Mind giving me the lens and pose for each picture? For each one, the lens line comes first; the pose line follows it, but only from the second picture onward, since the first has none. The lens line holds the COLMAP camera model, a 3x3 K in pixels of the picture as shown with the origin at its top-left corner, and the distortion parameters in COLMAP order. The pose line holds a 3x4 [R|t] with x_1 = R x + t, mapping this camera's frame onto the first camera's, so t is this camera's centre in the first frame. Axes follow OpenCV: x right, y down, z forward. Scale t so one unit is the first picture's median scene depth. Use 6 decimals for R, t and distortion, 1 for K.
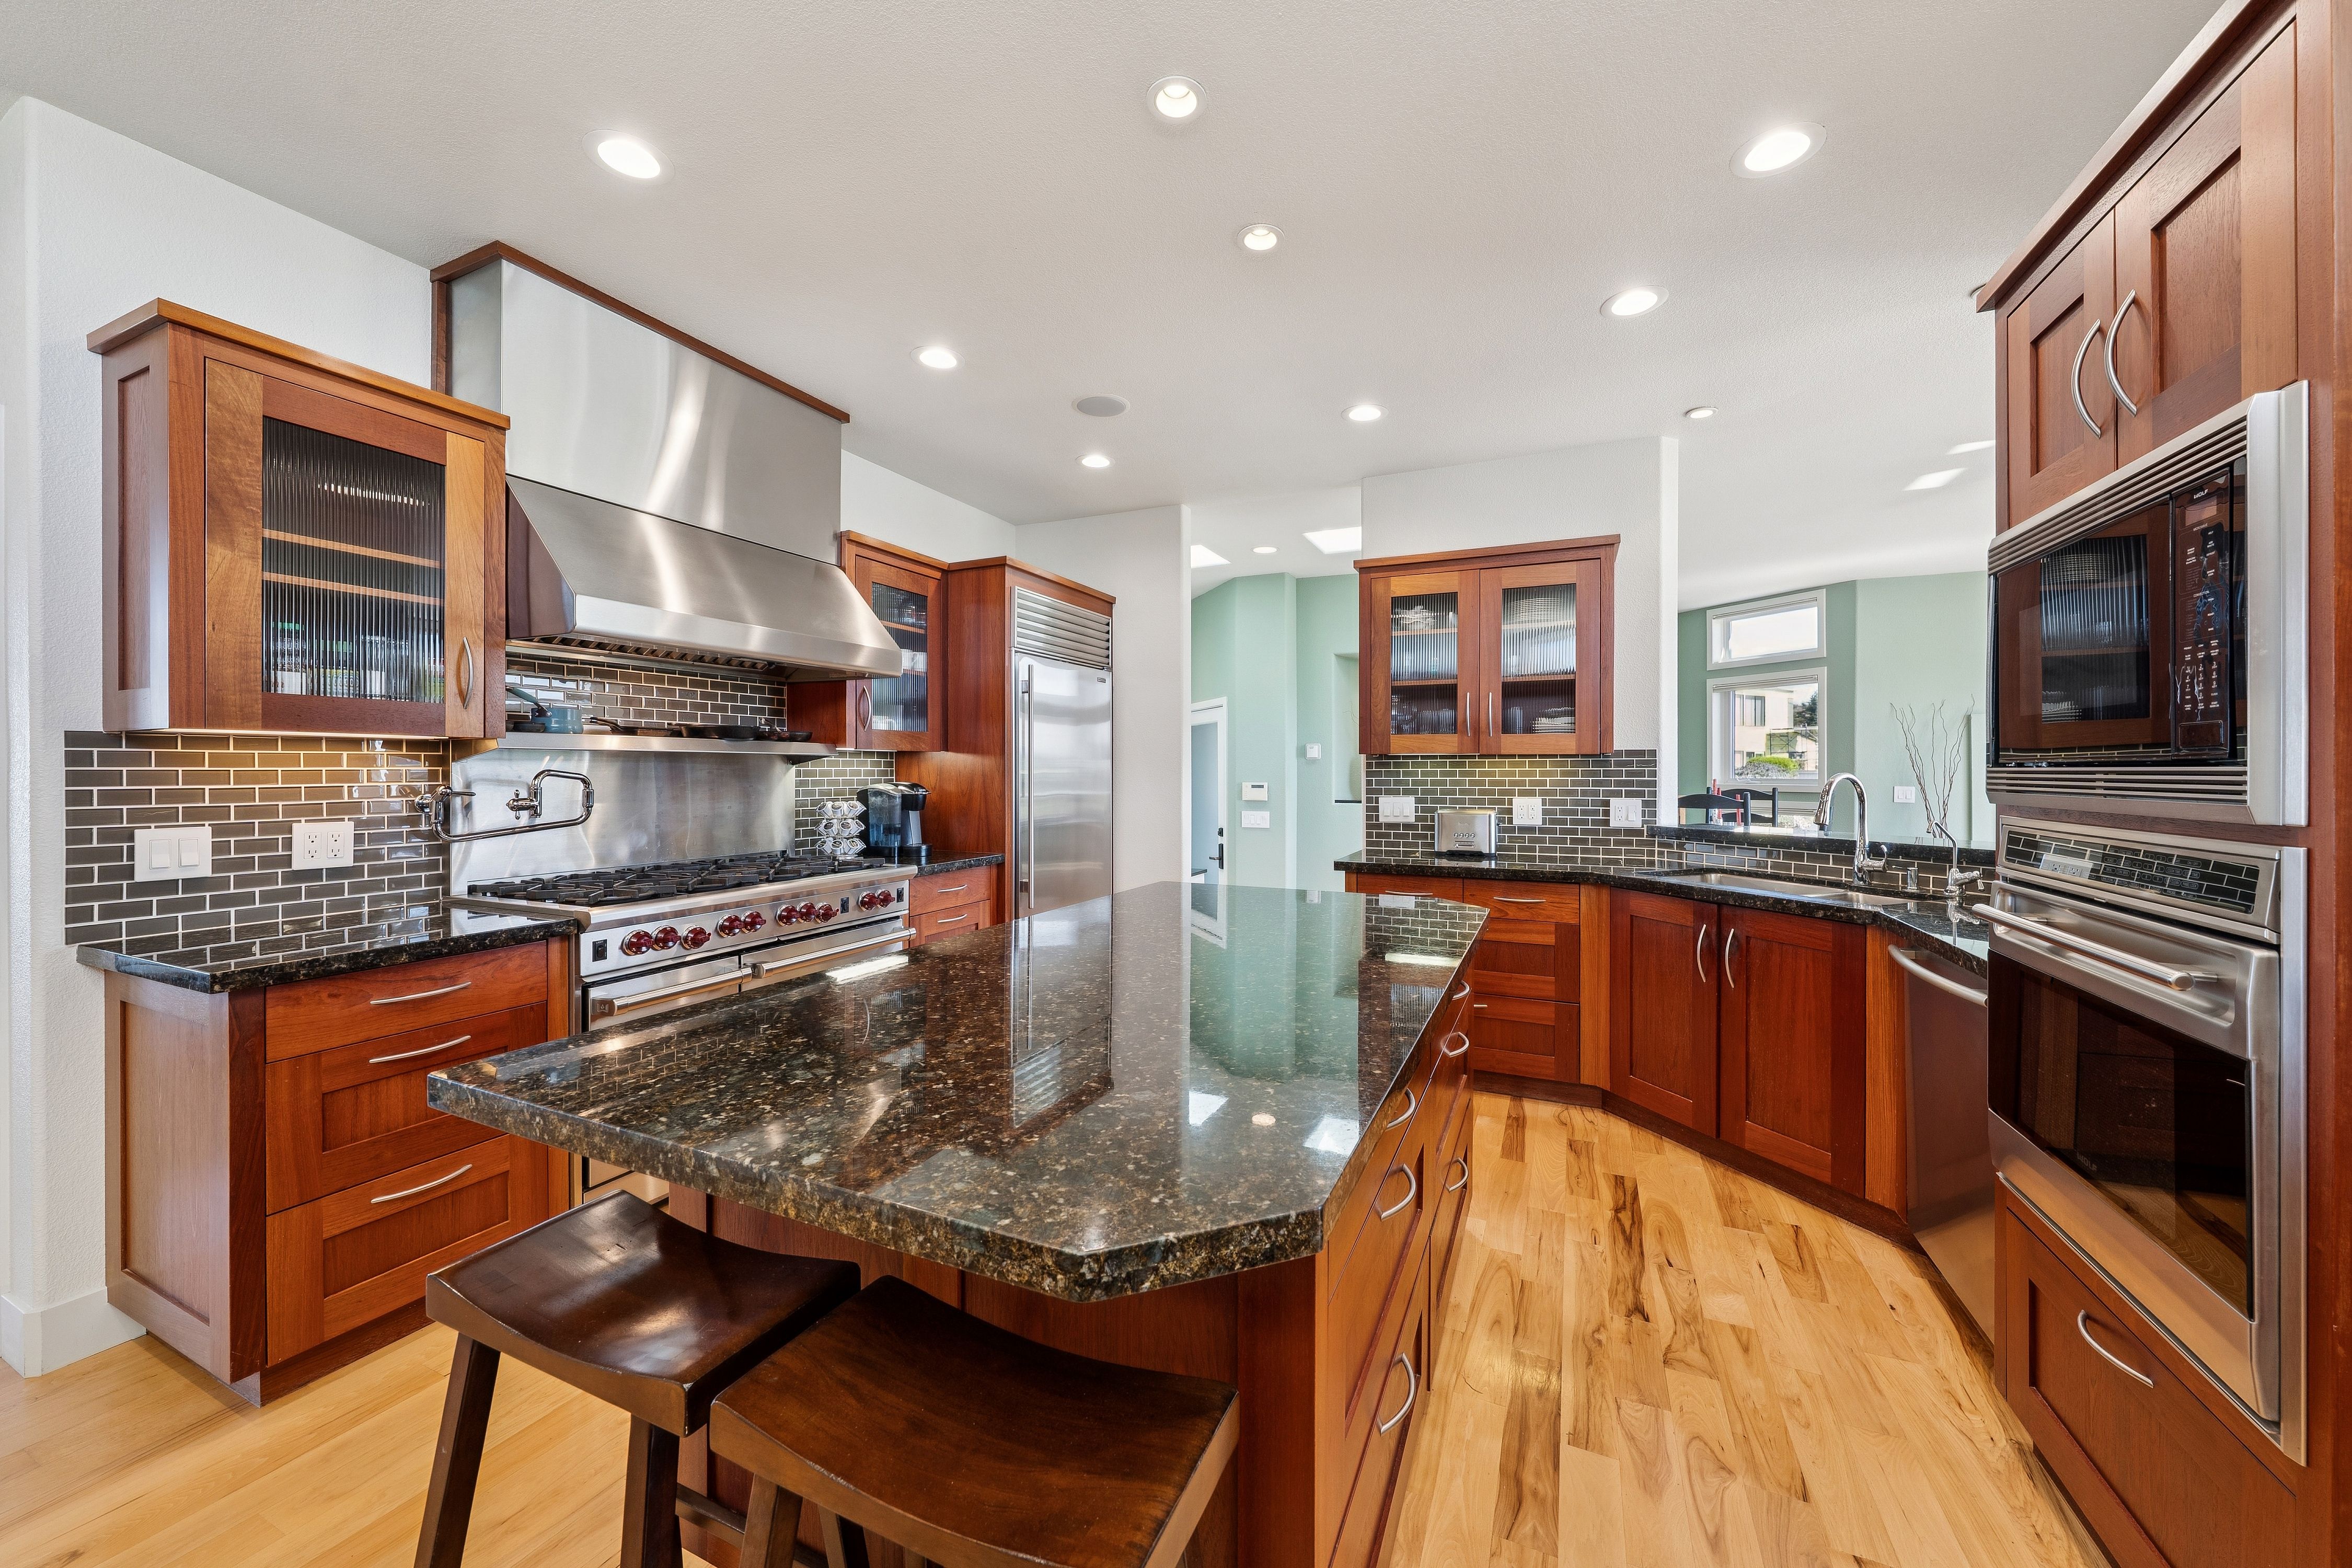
lens RADIAL K [[860.9, 0, 1175.5], [0, 860.9, 780.6], [0, 0, 1]] dist [-0.002298, -0.000278]
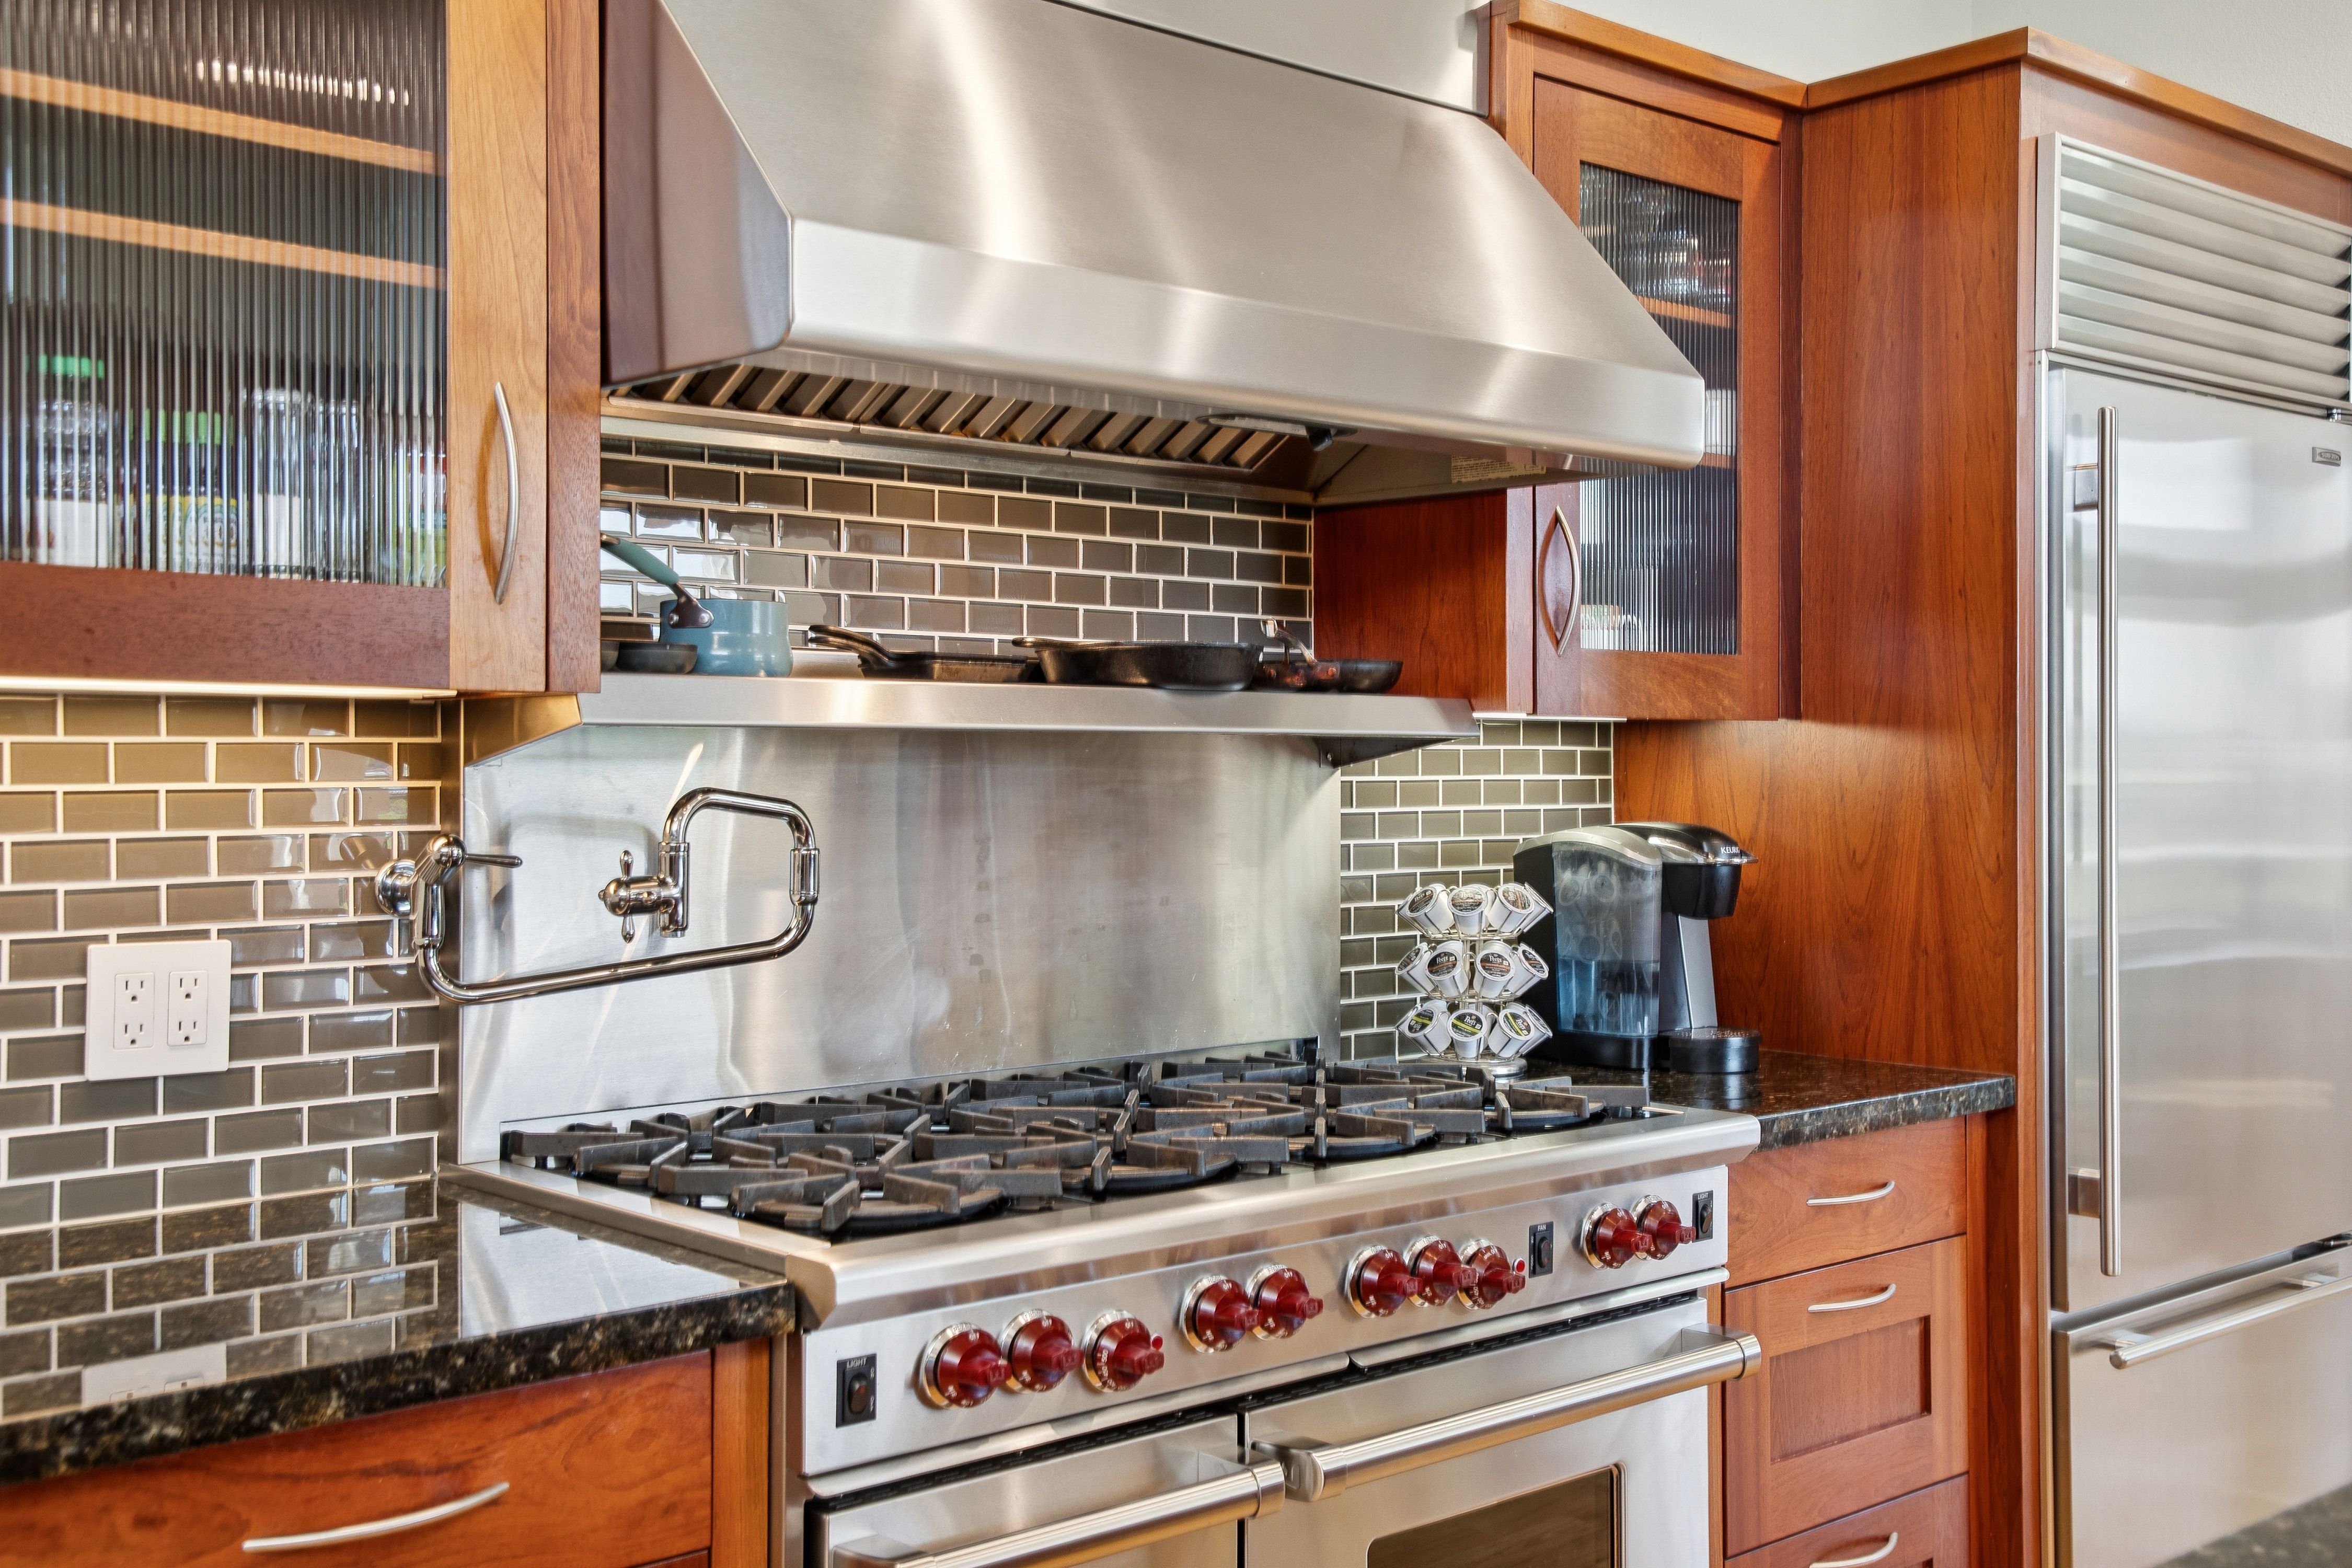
lens RADIAL K [[2382.7, 0, 1190.2], [0, 2382.7, 784.9], [0, 0, 1]] dist [0.051935, 0.044209]
pose [[0.919485, 0.000784, -0.393125, -0.180559], [-0.003039, 0.999982, -0.005113, -0.008566], [0.393114, 0.005896, 0.919471, 0.212431]]
